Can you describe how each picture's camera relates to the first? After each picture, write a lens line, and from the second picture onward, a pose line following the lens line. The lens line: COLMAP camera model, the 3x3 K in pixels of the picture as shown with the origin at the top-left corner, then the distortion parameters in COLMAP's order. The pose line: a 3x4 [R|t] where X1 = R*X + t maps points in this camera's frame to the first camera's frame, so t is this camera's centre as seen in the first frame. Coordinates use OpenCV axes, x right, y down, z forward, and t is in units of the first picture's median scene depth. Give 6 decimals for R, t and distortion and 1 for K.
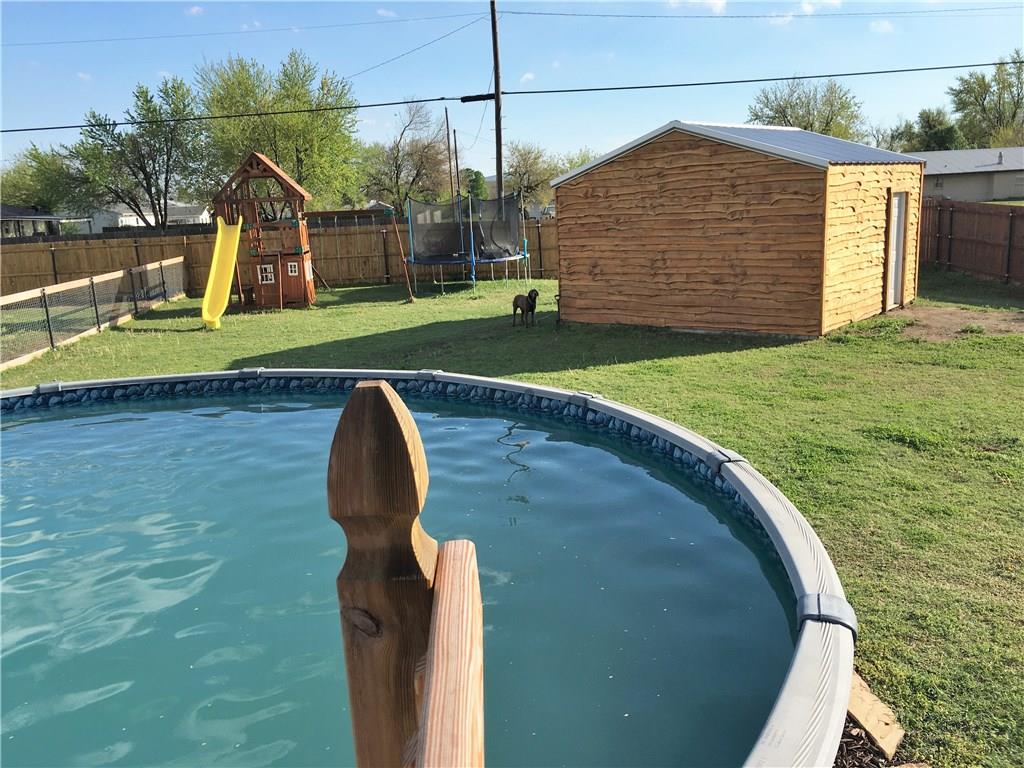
lens RADIAL K [[878.3, 0, 512.0], [0, 878.3, 384.6], [0, 0, 1]] dist [0.067207, -0.018331]
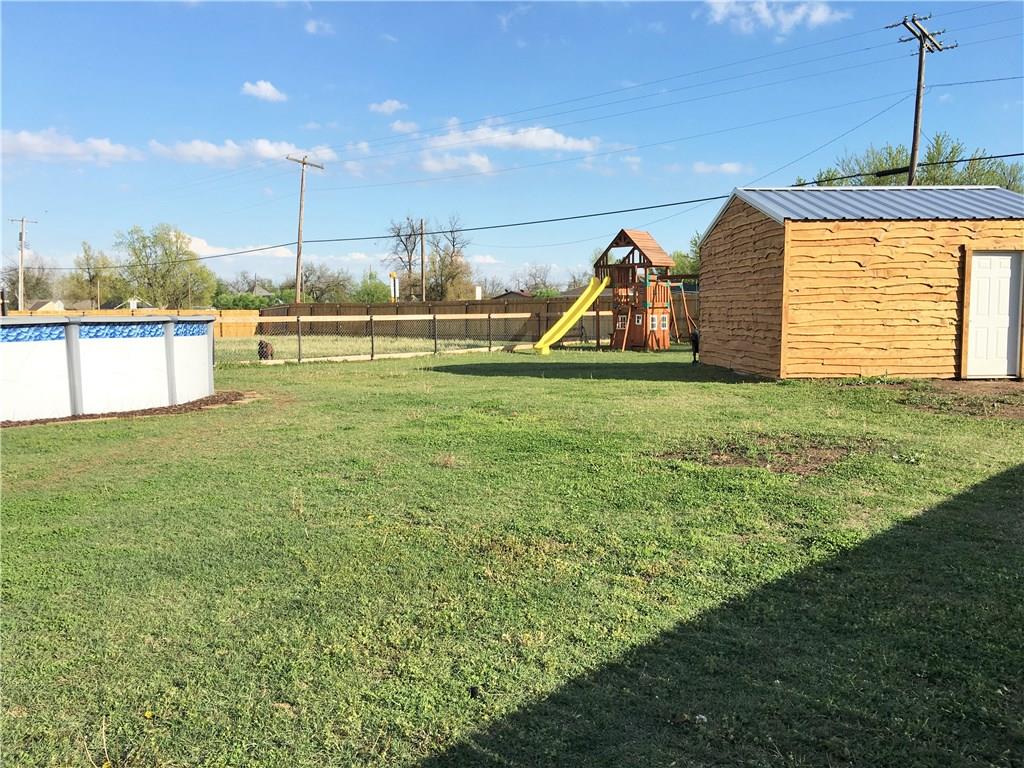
lens RADIAL K [[878.3, 0, 511.4], [0, 878.3, 383.2], [0, 0, 1]] dist [0.067207, -0.018331]
pose [[0.686205, 0.104595, -0.719849, 0.821749], [-0.173267, 0.984627, -0.022101, 0.025403], [0.706471, 0.139893, 0.693779, 0.038240]]
